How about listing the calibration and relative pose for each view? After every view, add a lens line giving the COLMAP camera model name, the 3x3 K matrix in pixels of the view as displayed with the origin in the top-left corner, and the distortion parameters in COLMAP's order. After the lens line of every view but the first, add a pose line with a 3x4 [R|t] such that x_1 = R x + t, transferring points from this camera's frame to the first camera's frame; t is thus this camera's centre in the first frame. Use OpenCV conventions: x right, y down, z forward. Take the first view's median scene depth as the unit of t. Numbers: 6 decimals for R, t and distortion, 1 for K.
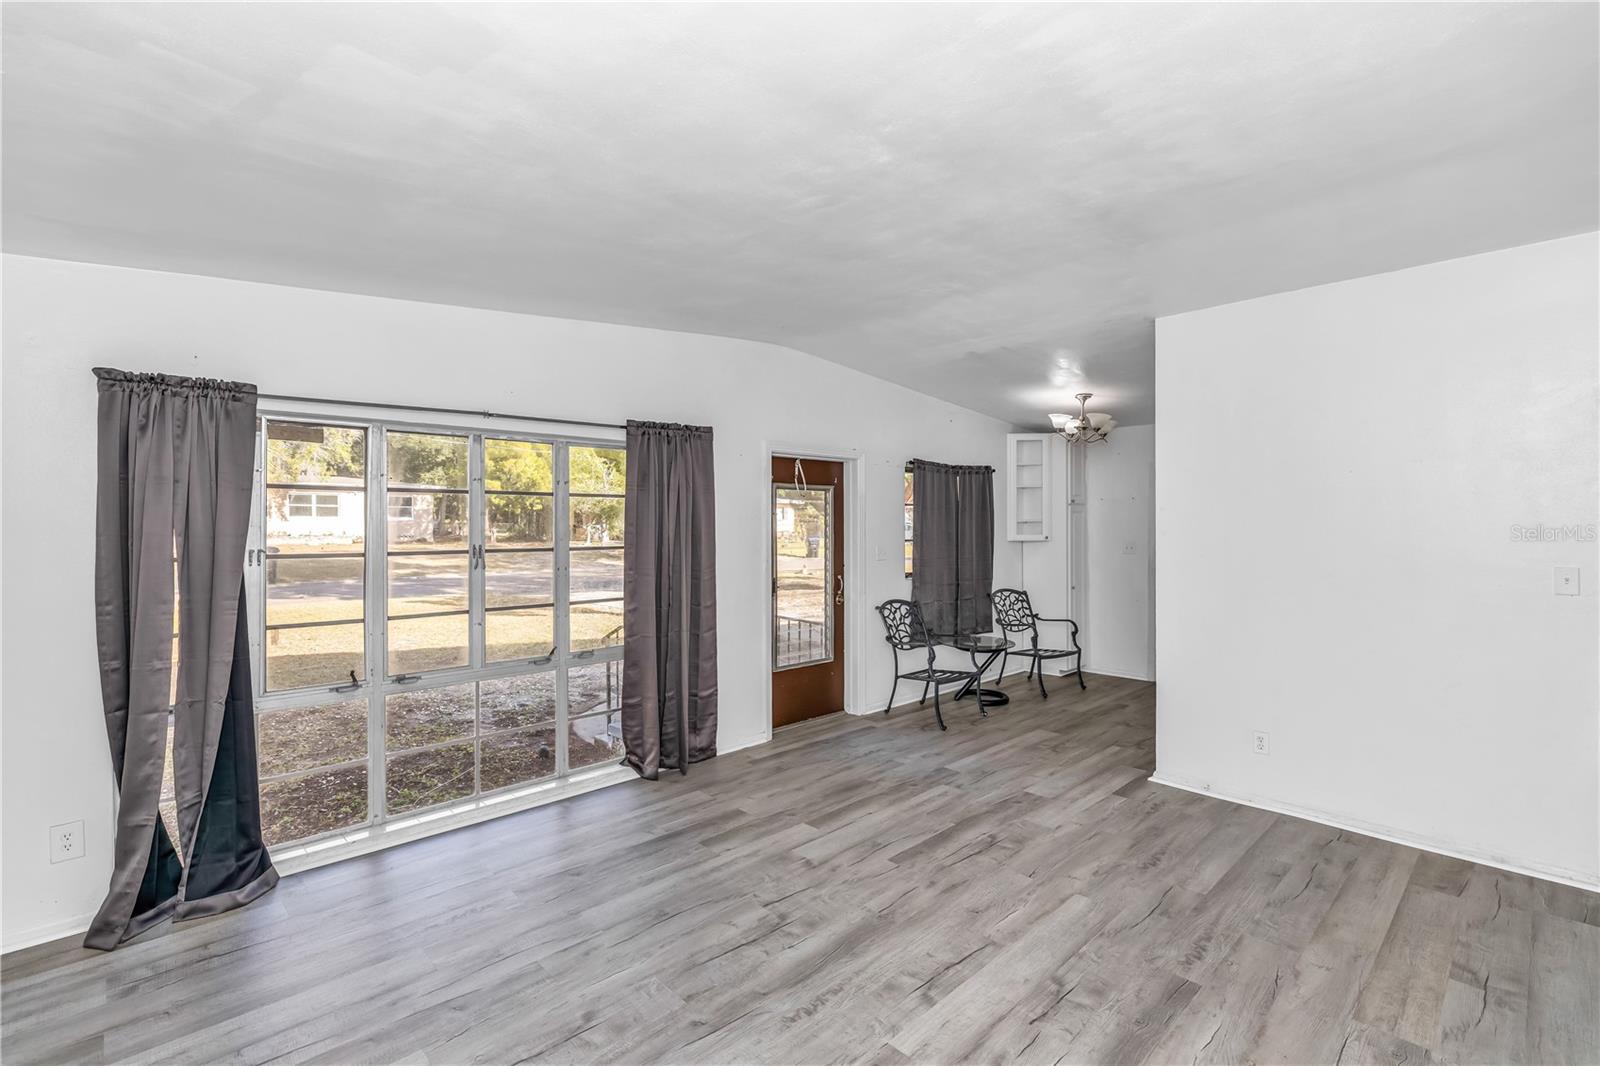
lens RADIAL K [[727.5, 0, 790.2], [0, 727.5, 525.4], [0, 0, 1]] dist [-0.003211, -0.000086]
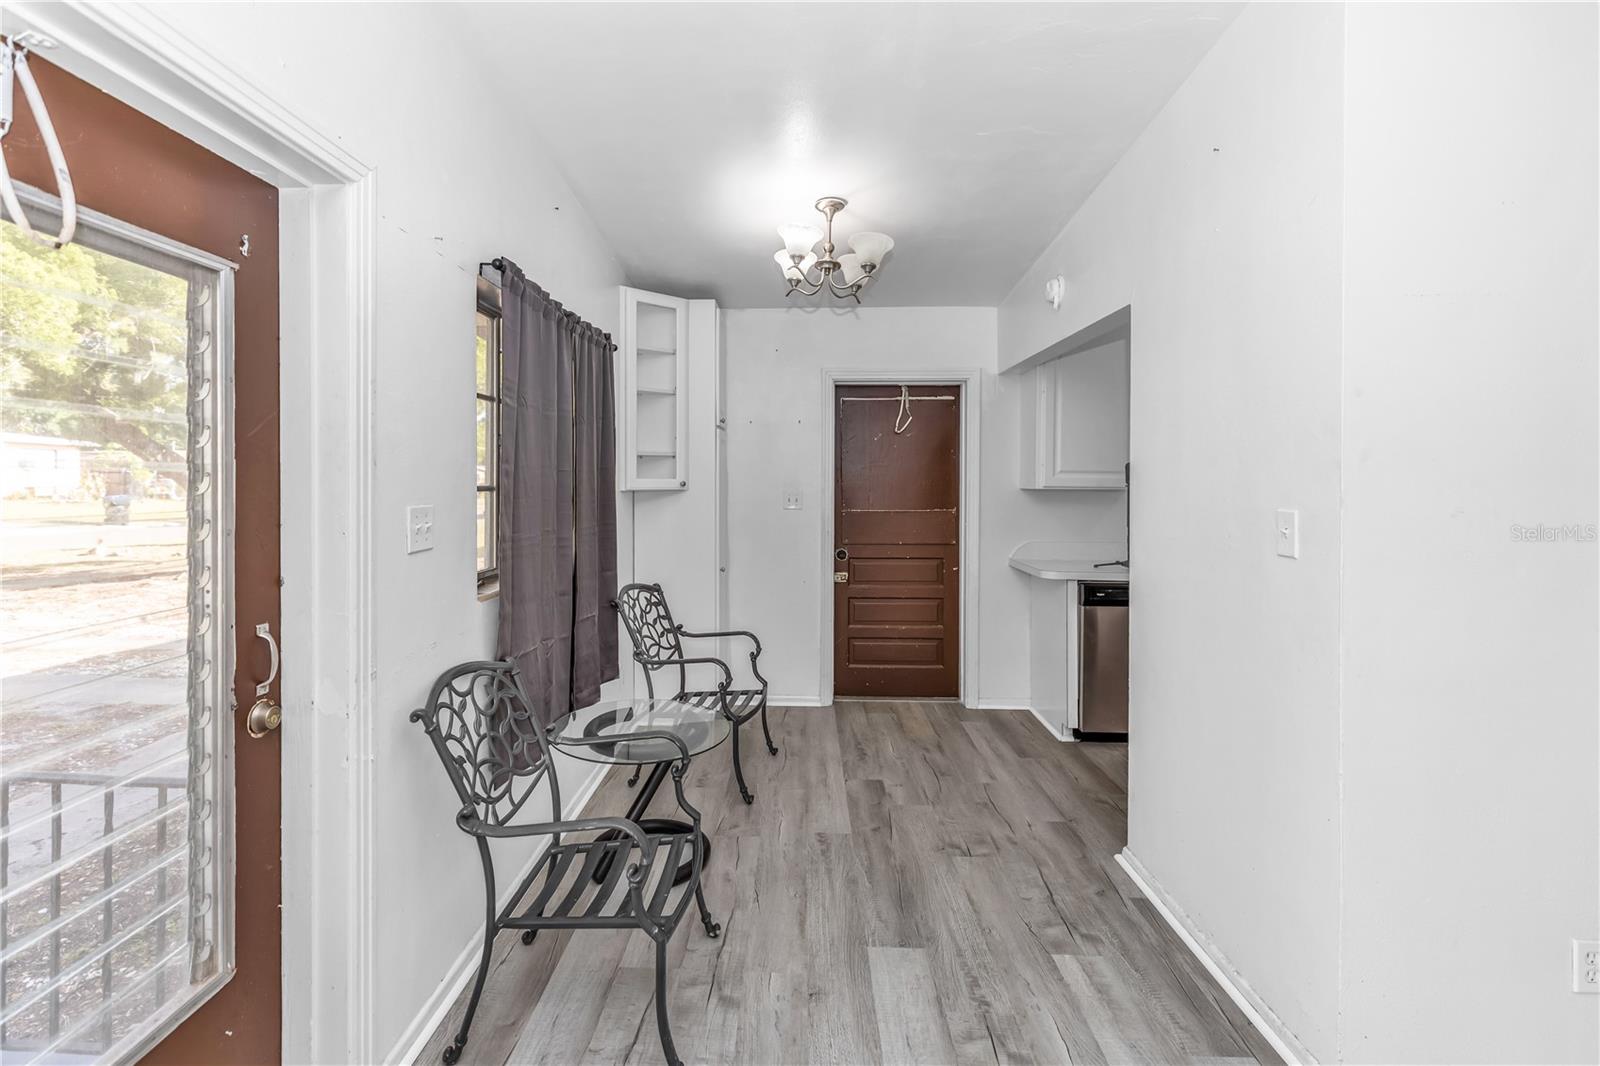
lens RADIAL K [[727.5, 0, 781.3], [0, 727.5, 490.9], [0, 0, 1]] dist [-0.003211, -0.000086]
pose [[0.717745, -0.005255, 0.696286, 0.017432], [-0.007190, 0.999862, 0.014958, 0.013574], [-0.696269, -0.015743, 0.717608, 0.573185]]
